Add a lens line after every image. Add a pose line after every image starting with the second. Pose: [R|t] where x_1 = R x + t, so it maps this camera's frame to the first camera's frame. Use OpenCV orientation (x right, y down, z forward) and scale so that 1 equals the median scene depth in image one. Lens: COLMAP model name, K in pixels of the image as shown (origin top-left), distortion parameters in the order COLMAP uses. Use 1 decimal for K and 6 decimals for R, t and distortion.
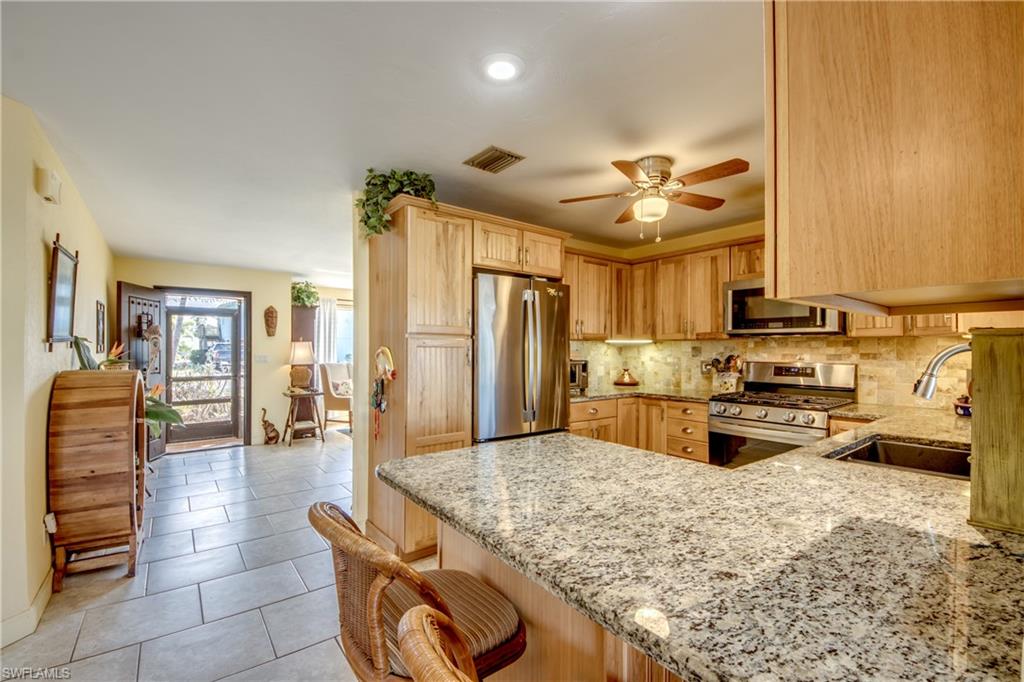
lens RADIAL K [[427.7, 0, 499.9], [0, 427.7, 346.8], [0, 0, 1]] dist [0.003820, -0.001487]
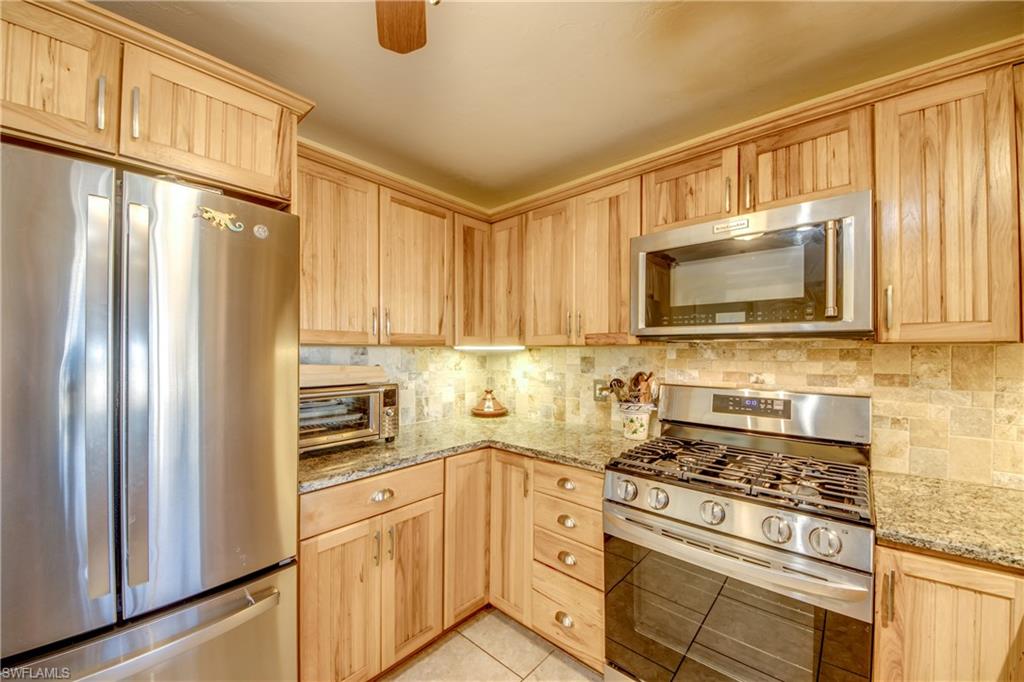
lens RADIAL K [[384.6, 0, 509.2], [0, 384.6, 352.1], [0, 0, 1]] dist [0.002820, -0.009366]
pose [[0.979873, -0.003044, 0.199598, 0.267273], [0.001357, 0.999962, 0.008589, -0.013522], [-0.199617, -0.008145, 0.979840, 0.538315]]
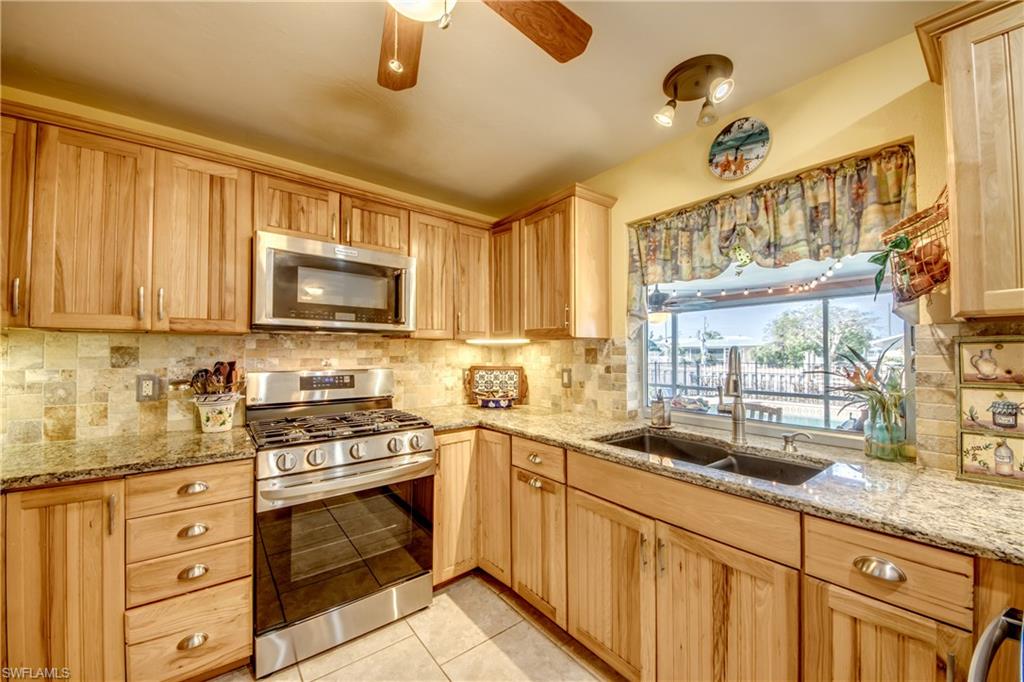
lens RADIAL K [[384.6, 0, 507.9], [0, 384.6, 345.5], [0, 0, 1]] dist [0.002820, -0.009366]
pose [[-0.032478, 0.017944, 0.999311, 0.015938], [-0.004604, 0.999826, -0.018103, 0.004763], [-0.999462, -0.005189, -0.032390, 0.659166]]
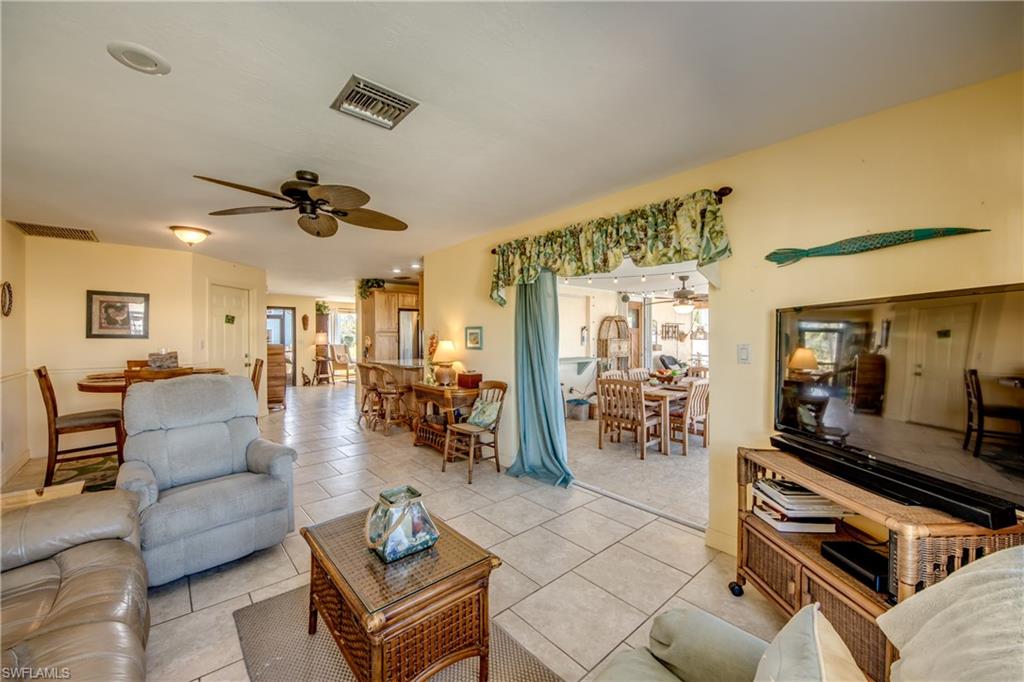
lens RADIAL K [[384.6, 0, 511.4], [0, 384.6, 334.8], [0, 0, 1]] dist [0.002820, -0.009366]
pose [[0.994909, -0.006186, 0.100591, 0.358731], [0.005880, 0.999977, 0.003343, -0.007129], [-0.100609, -0.002735, 0.994922, -1.385278]]
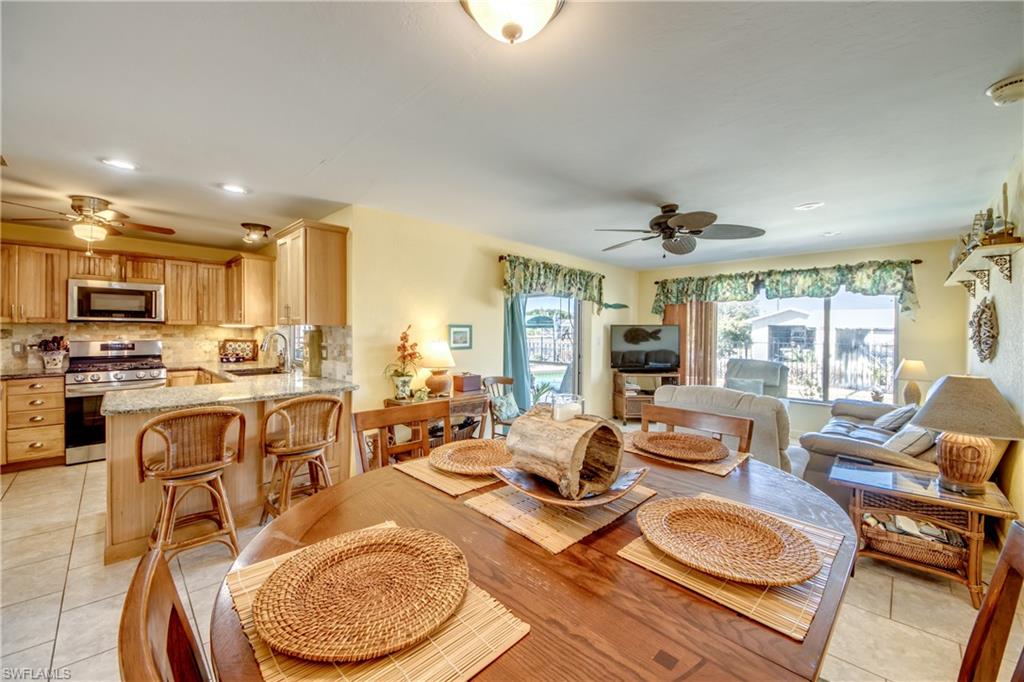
lens RADIAL K [[384.6, 0, 514.1], [0, 384.6, 331.9], [0, 0, 1]] dist [0.002820, -0.009366]
pose [[-0.174770, -0.011275, 0.984545, -0.770850], [-0.013872, 0.999863, 0.008988, -0.022160], [-0.984511, -0.012087, -0.174903, -0.094726]]
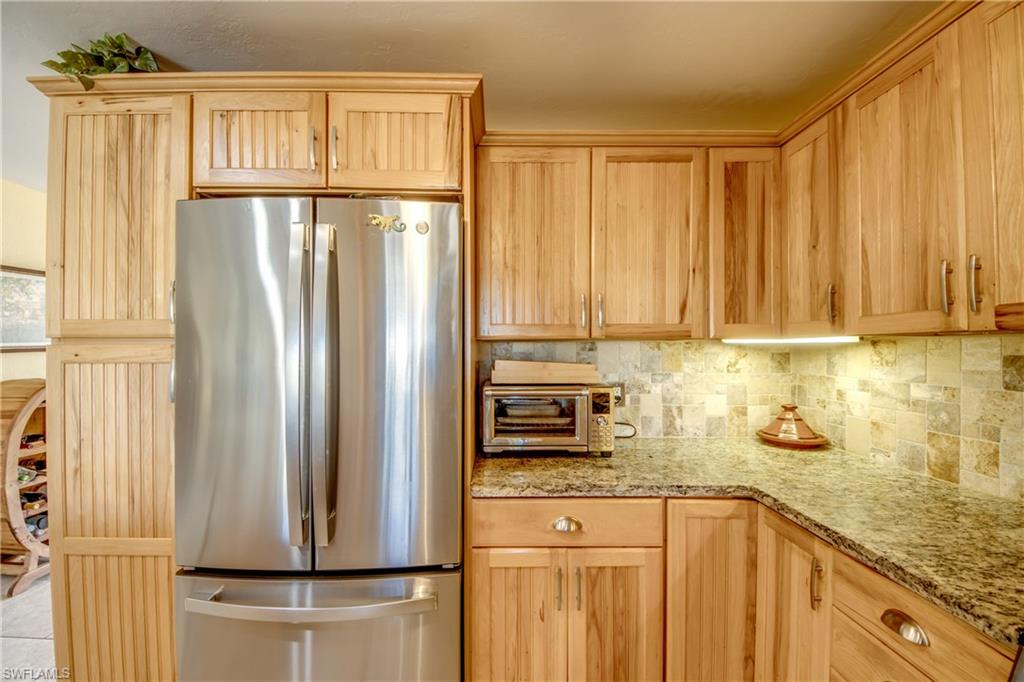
lens RADIAL K [[384.6, 0, 490.4], [0, 384.6, 347.0], [0, 0, 1]] dist [0.002820, -0.009366]
pose [[0.804225, -0.006720, -0.594286, 0.363008], [0.008590, 0.999963, 0.000317, -0.010534], [0.594262, -0.005360, 0.804253, 0.666095]]
